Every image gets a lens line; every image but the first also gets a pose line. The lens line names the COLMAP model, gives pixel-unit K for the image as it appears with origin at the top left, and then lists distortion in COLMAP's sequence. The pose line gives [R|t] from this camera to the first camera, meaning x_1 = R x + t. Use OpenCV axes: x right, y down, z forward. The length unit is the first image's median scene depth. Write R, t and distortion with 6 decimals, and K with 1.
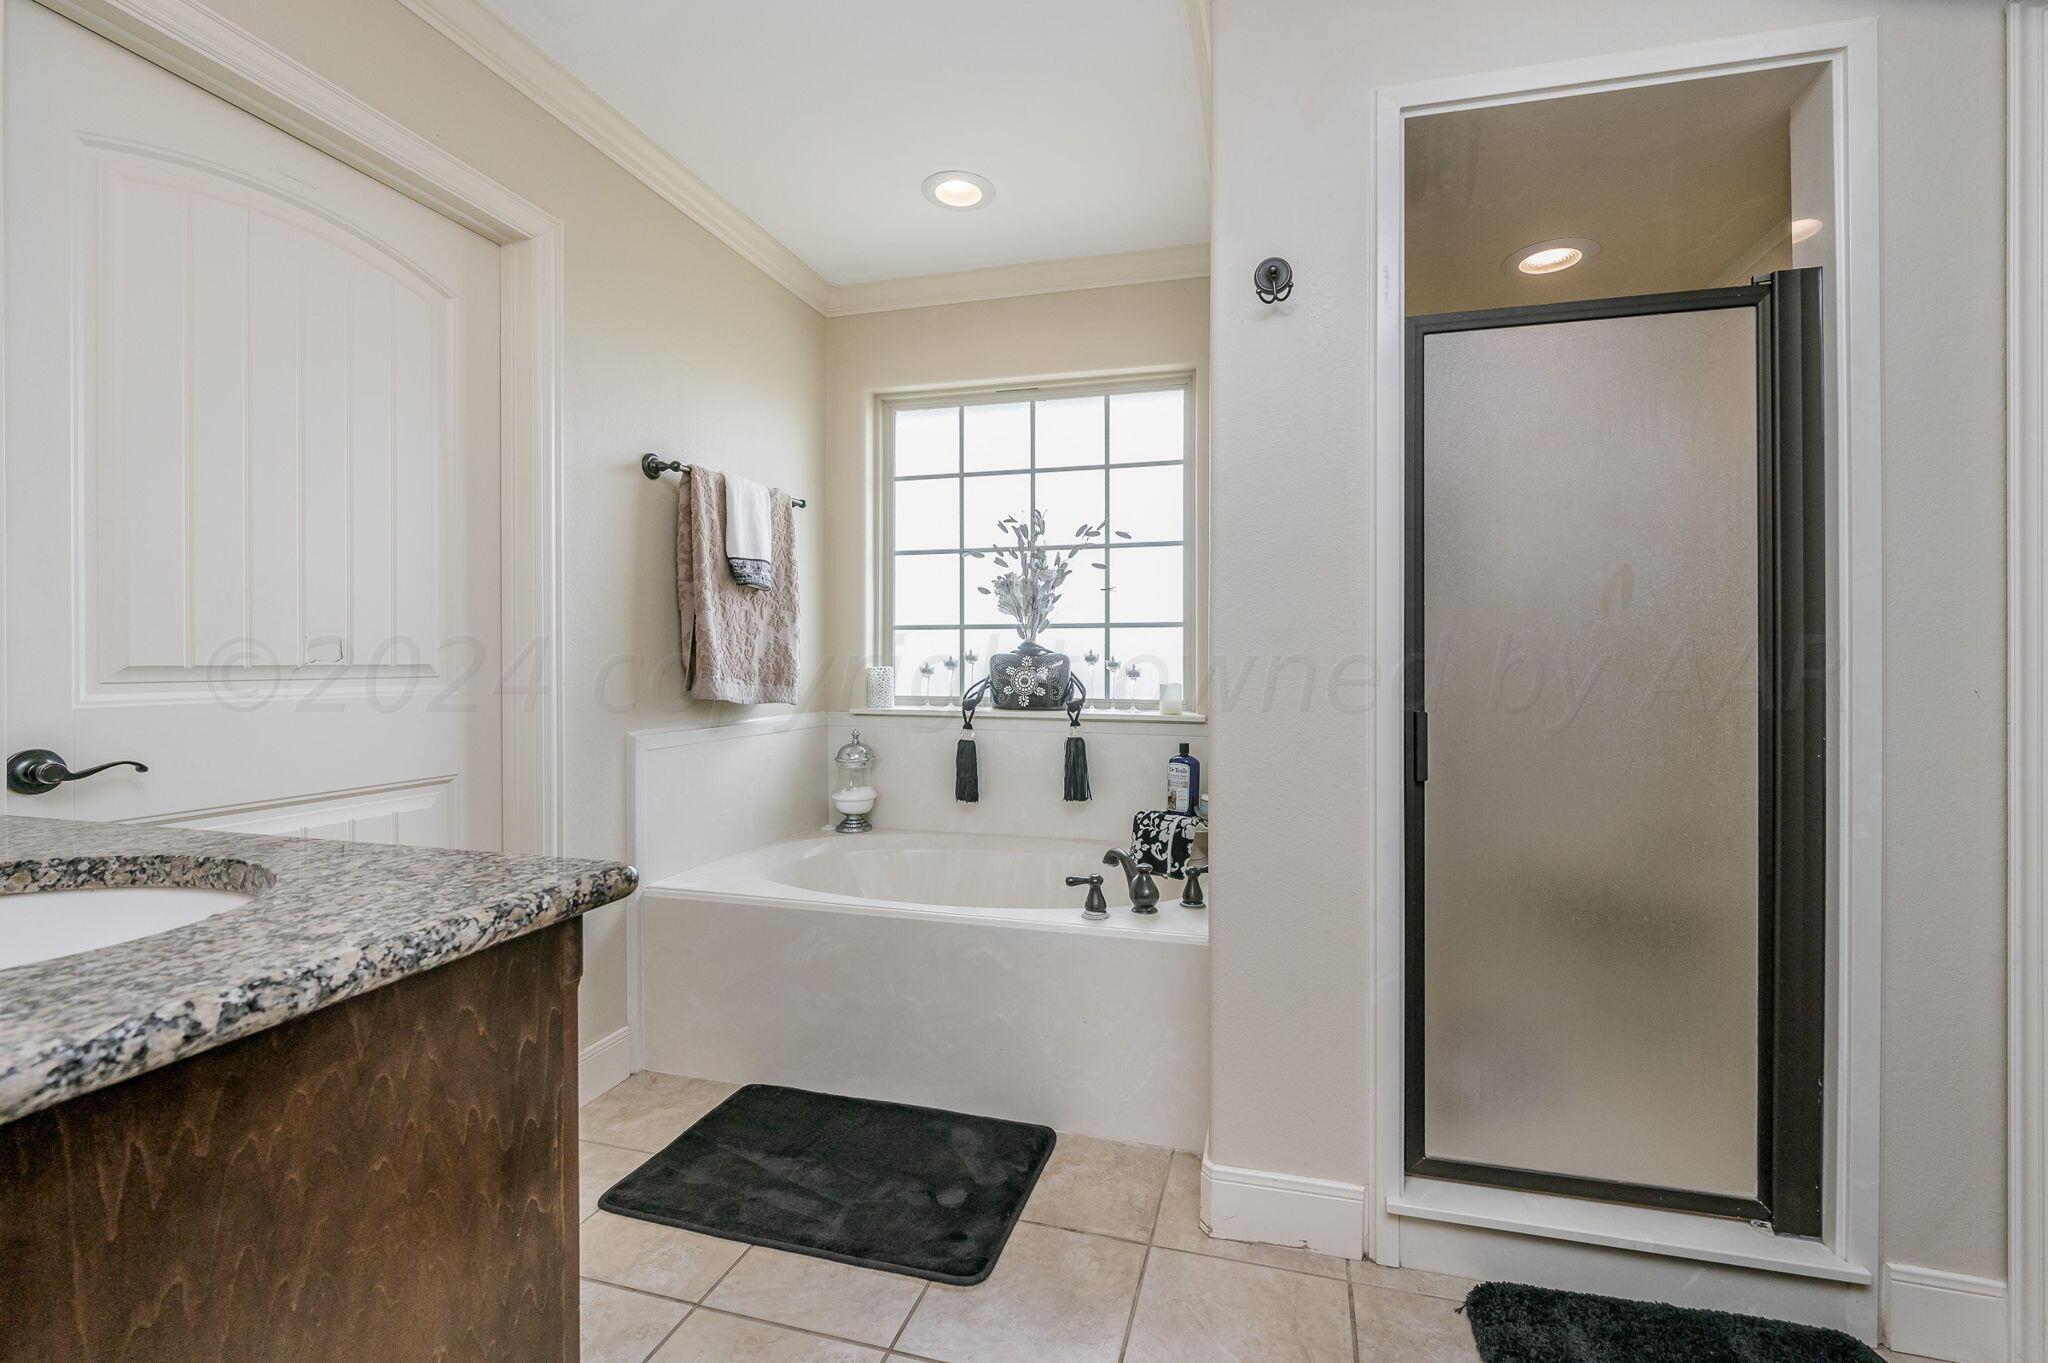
lens RADIAL K [[865.3, 0, 1024.0], [0, 865.3, 681.5], [0, 0, 1]] dist [-0.001096, -0.000120]
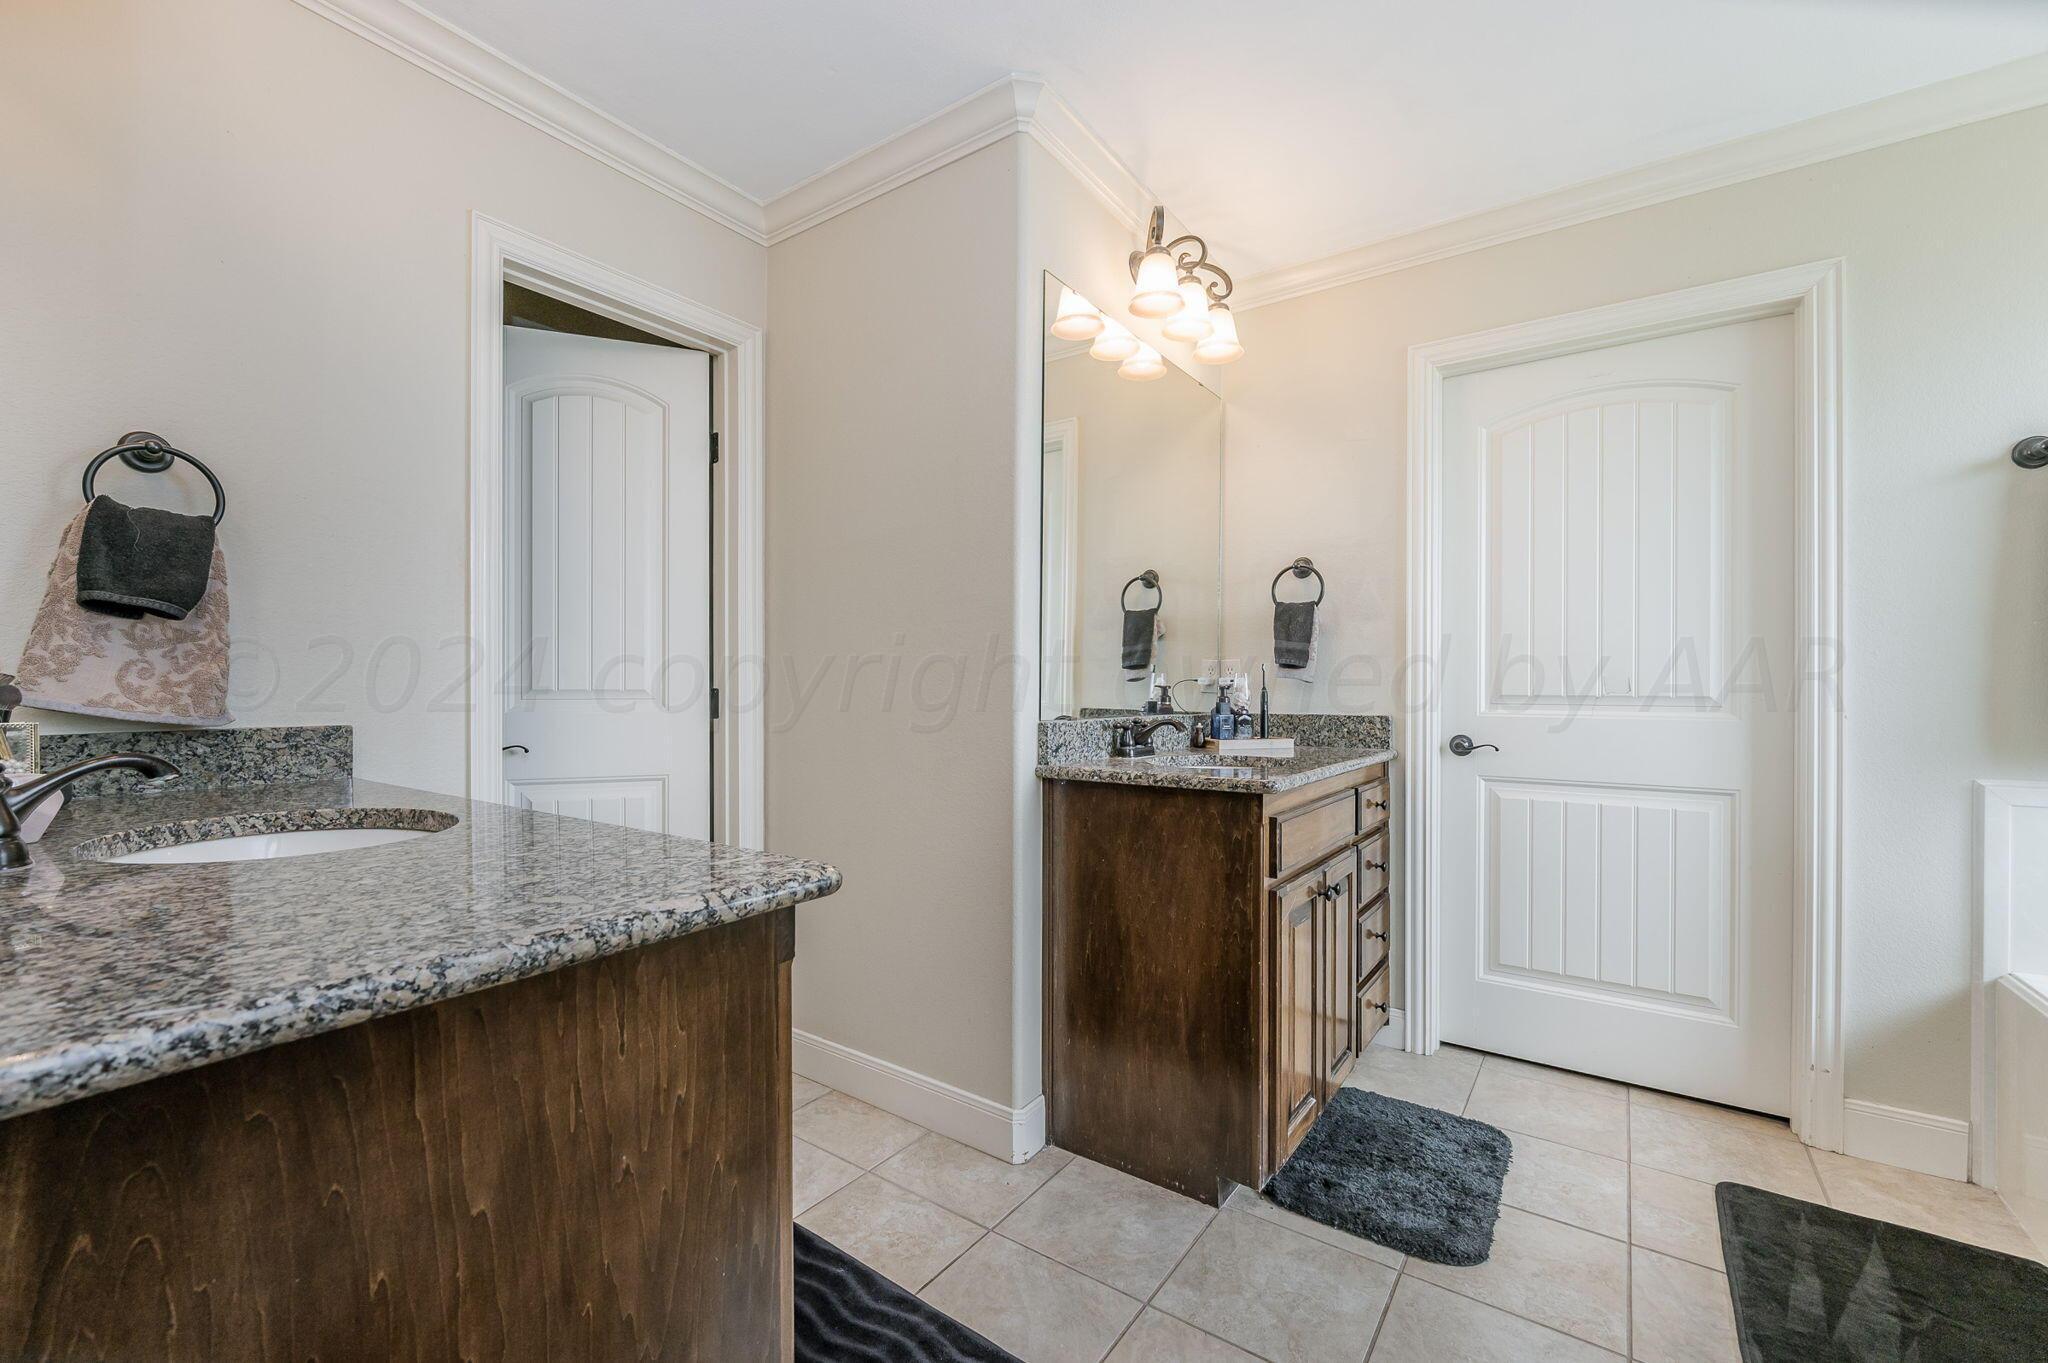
lens RADIAL K [[865.3, 0, 1024.0], [0, 865.3, 681.5], [0, 0, 1]] dist [-0.001096, -0.000120]
pose [[-0.334551, -0.008875, -0.942336, 0.972746], [-0.028479, 0.999594, 0.000696, -0.017086], [0.941947, 0.027069, -0.334668, 0.579822]]
